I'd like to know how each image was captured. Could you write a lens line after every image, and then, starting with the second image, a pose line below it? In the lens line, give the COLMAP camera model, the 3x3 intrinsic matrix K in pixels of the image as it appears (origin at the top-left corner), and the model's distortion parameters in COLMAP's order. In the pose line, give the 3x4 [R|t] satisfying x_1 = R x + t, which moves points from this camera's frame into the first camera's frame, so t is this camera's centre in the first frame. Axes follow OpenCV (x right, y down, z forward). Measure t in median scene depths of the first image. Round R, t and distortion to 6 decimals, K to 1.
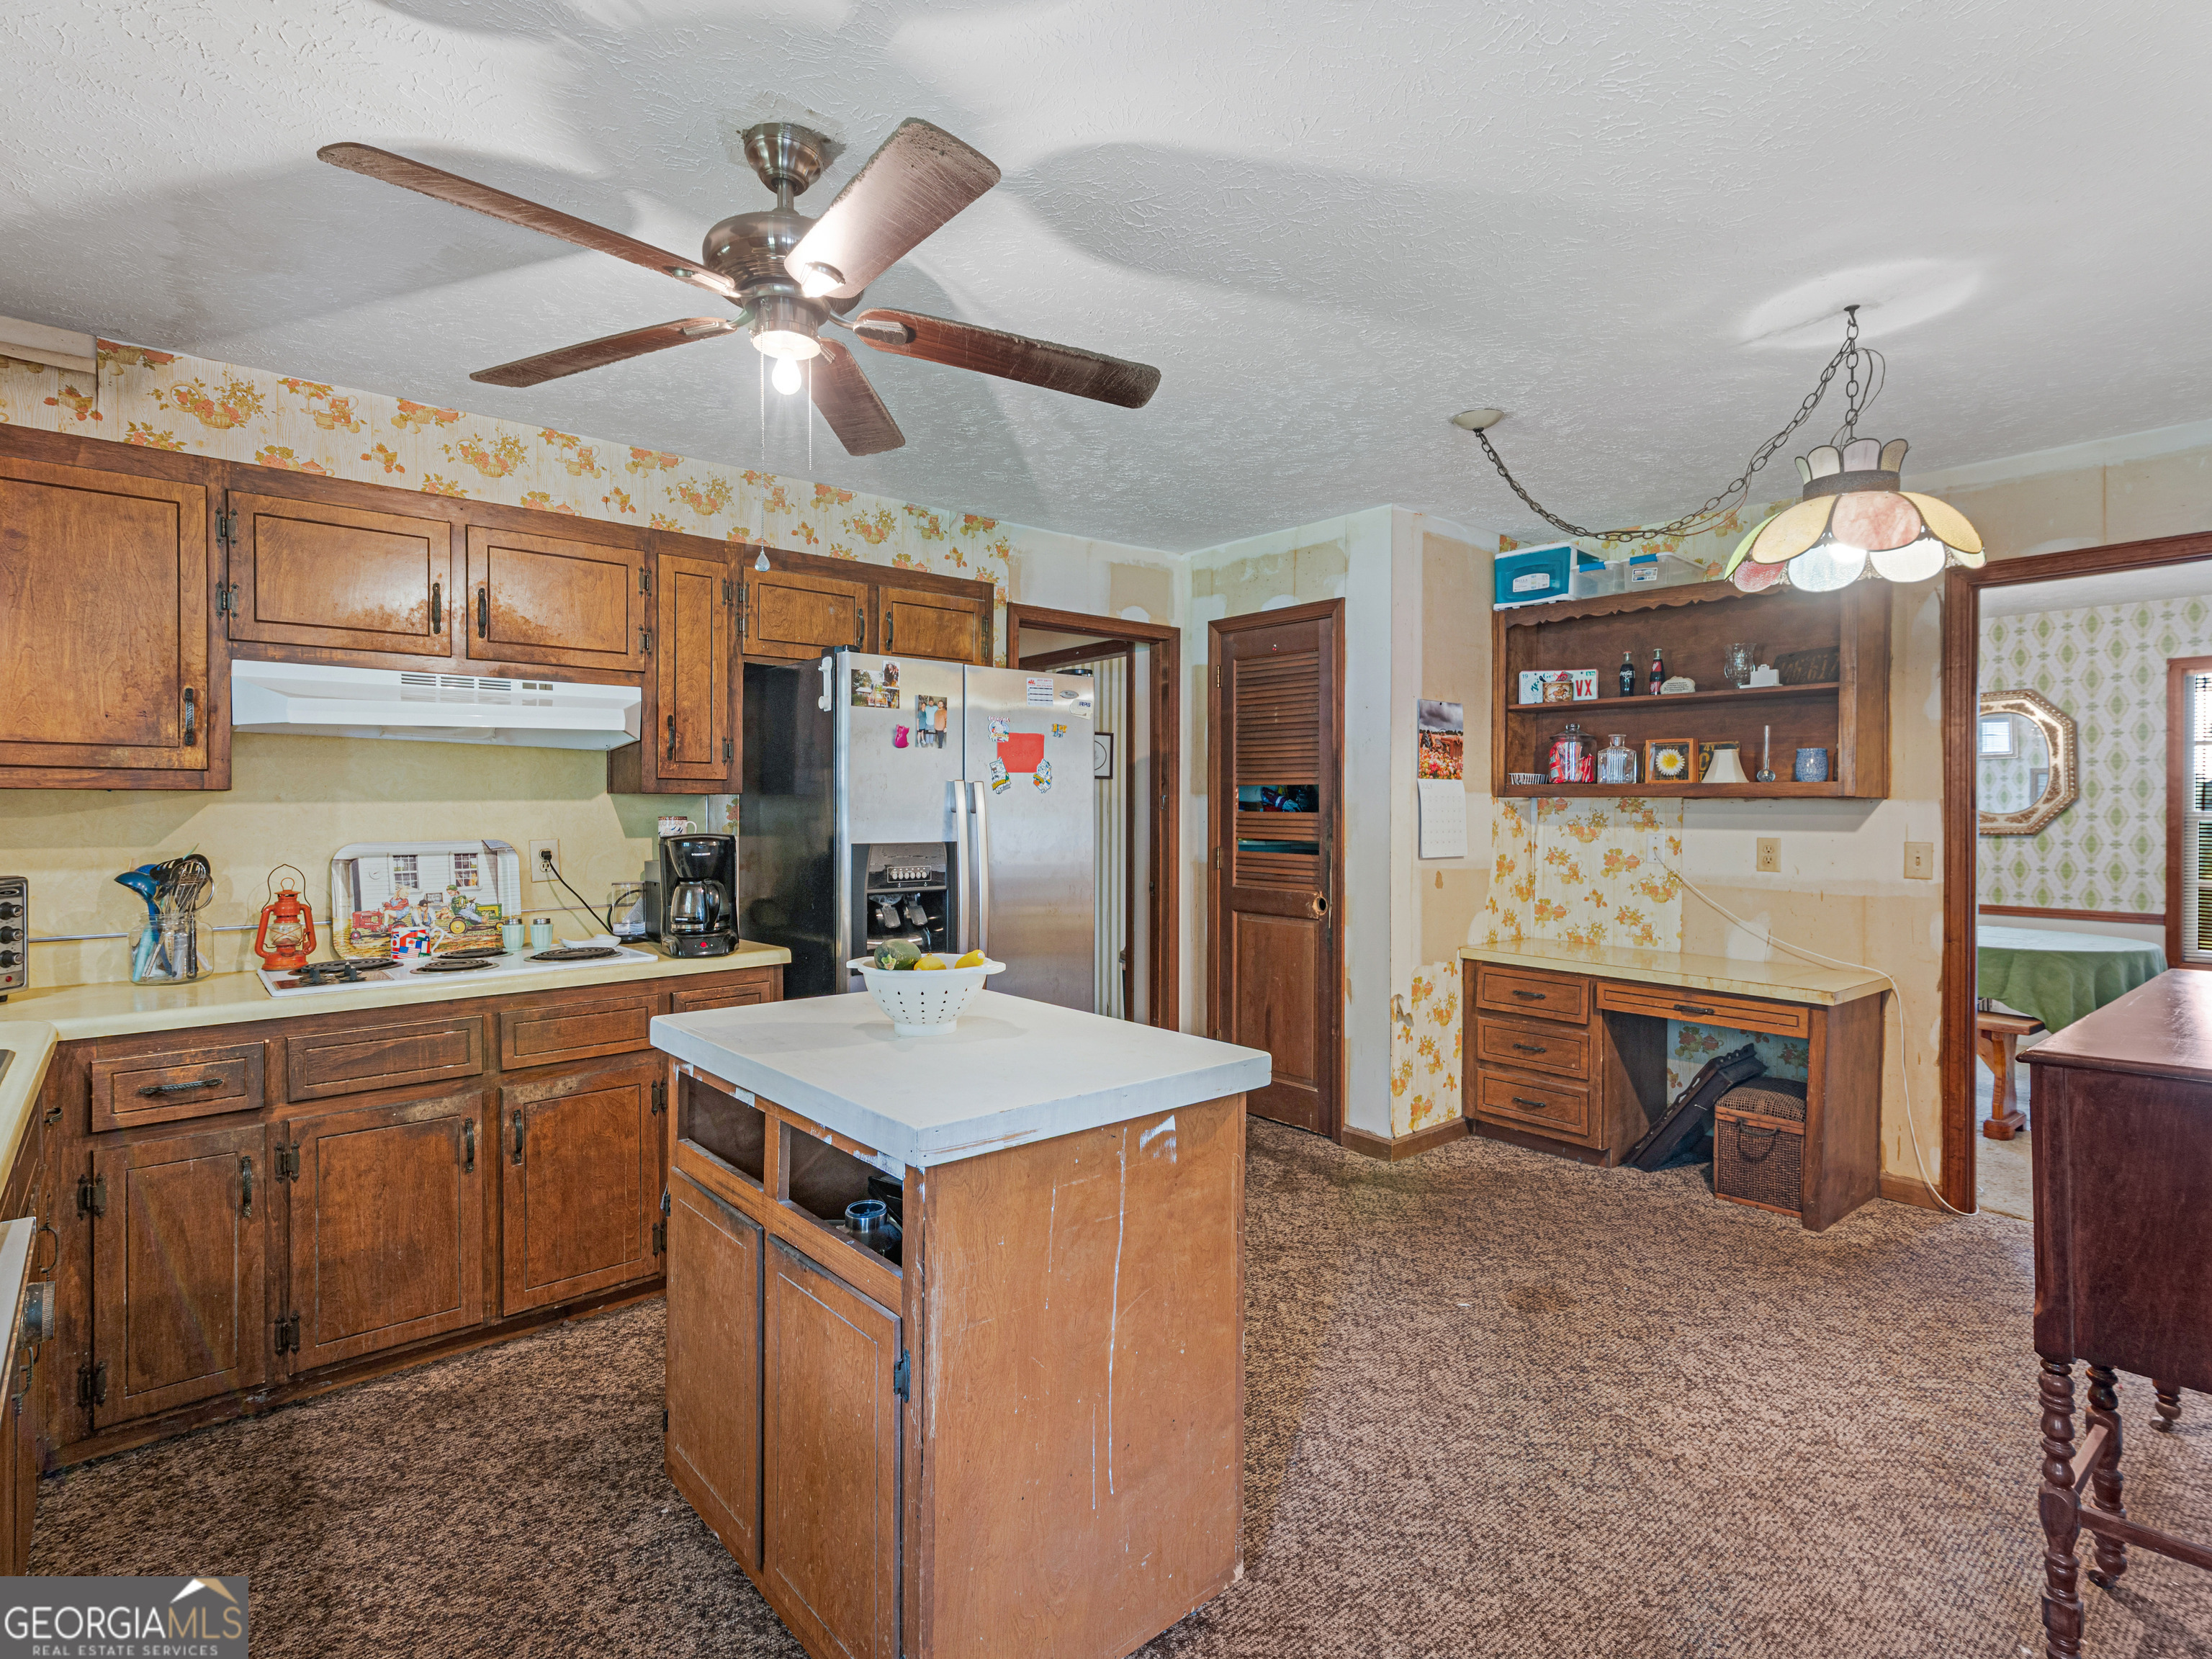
lens RADIAL K [[1108.7, 0, 1119.0], [0, 1108.7, 822.8], [0, 0, 1]] dist [0.019474, 0.000944]
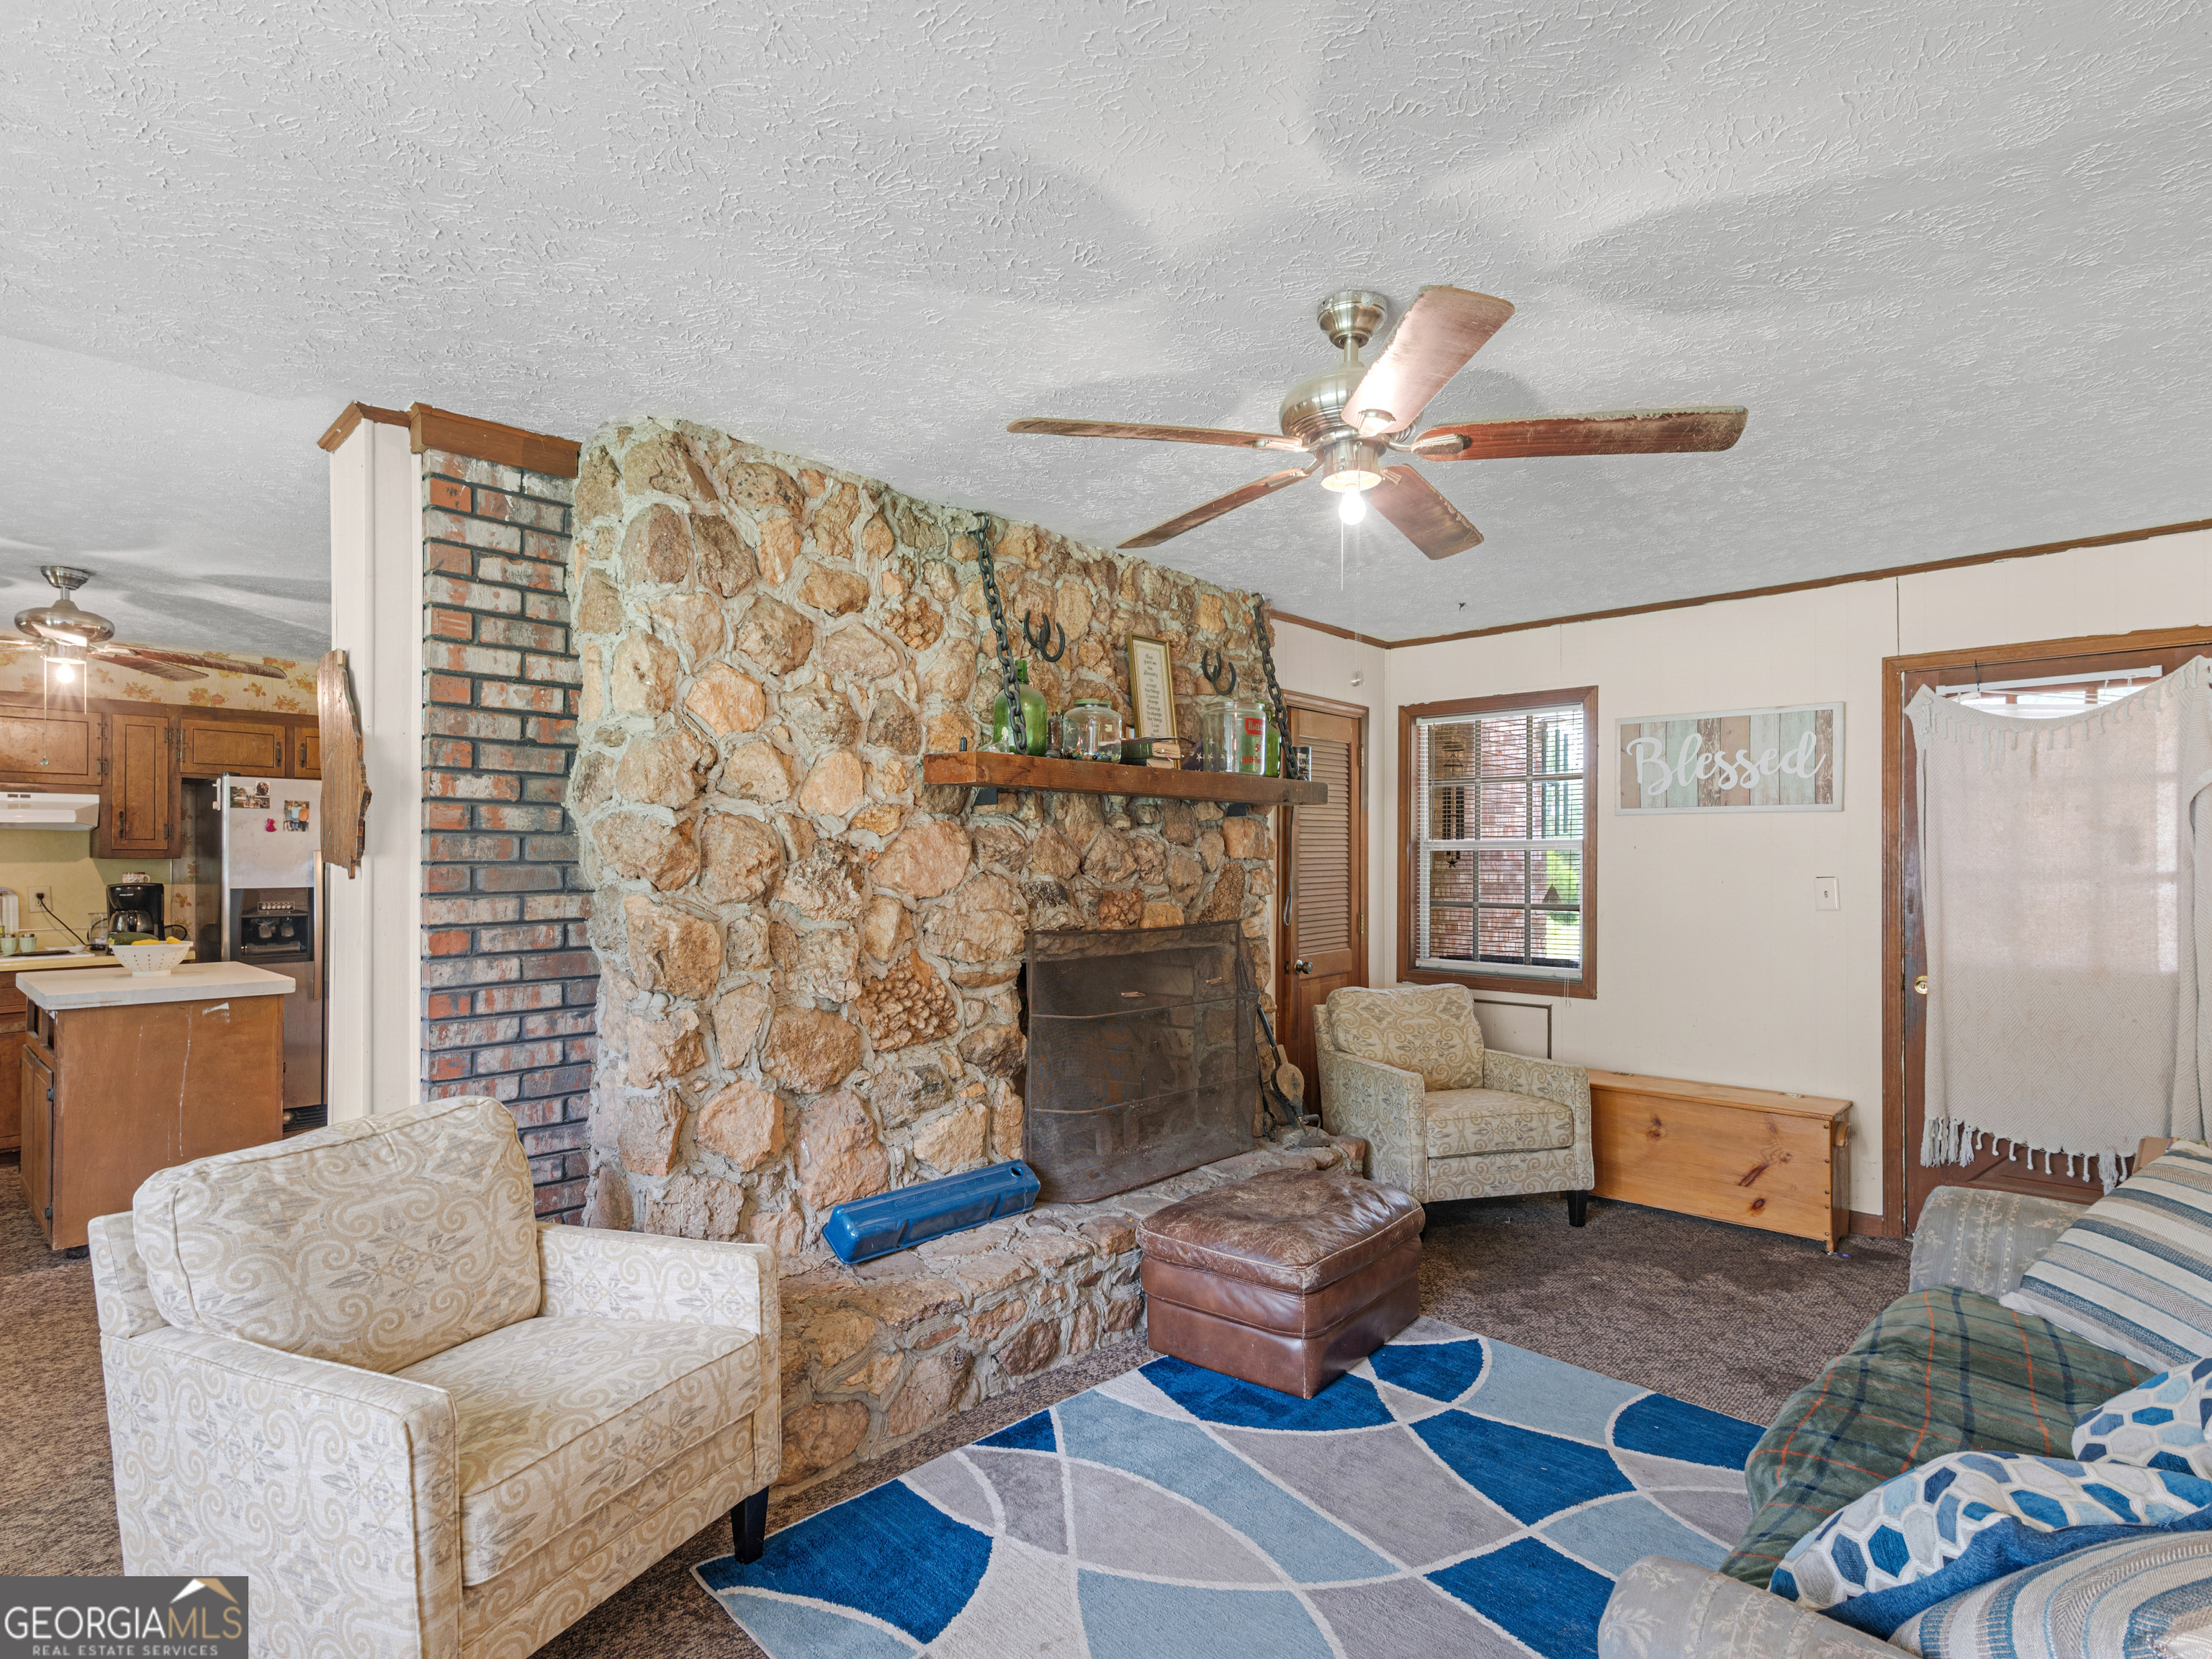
lens RADIAL K [[1116.5, 0, 1106.3], [0, 1116.5, 853.0], [0, 0, 1]] dist [0.017886, 0.000161]
pose [[0.992670, 0.001606, 0.120847, 0.871450], [0.000397, 0.999863, -0.016548, -0.006571], [-0.120857, 0.016475, 0.992533, -0.867575]]
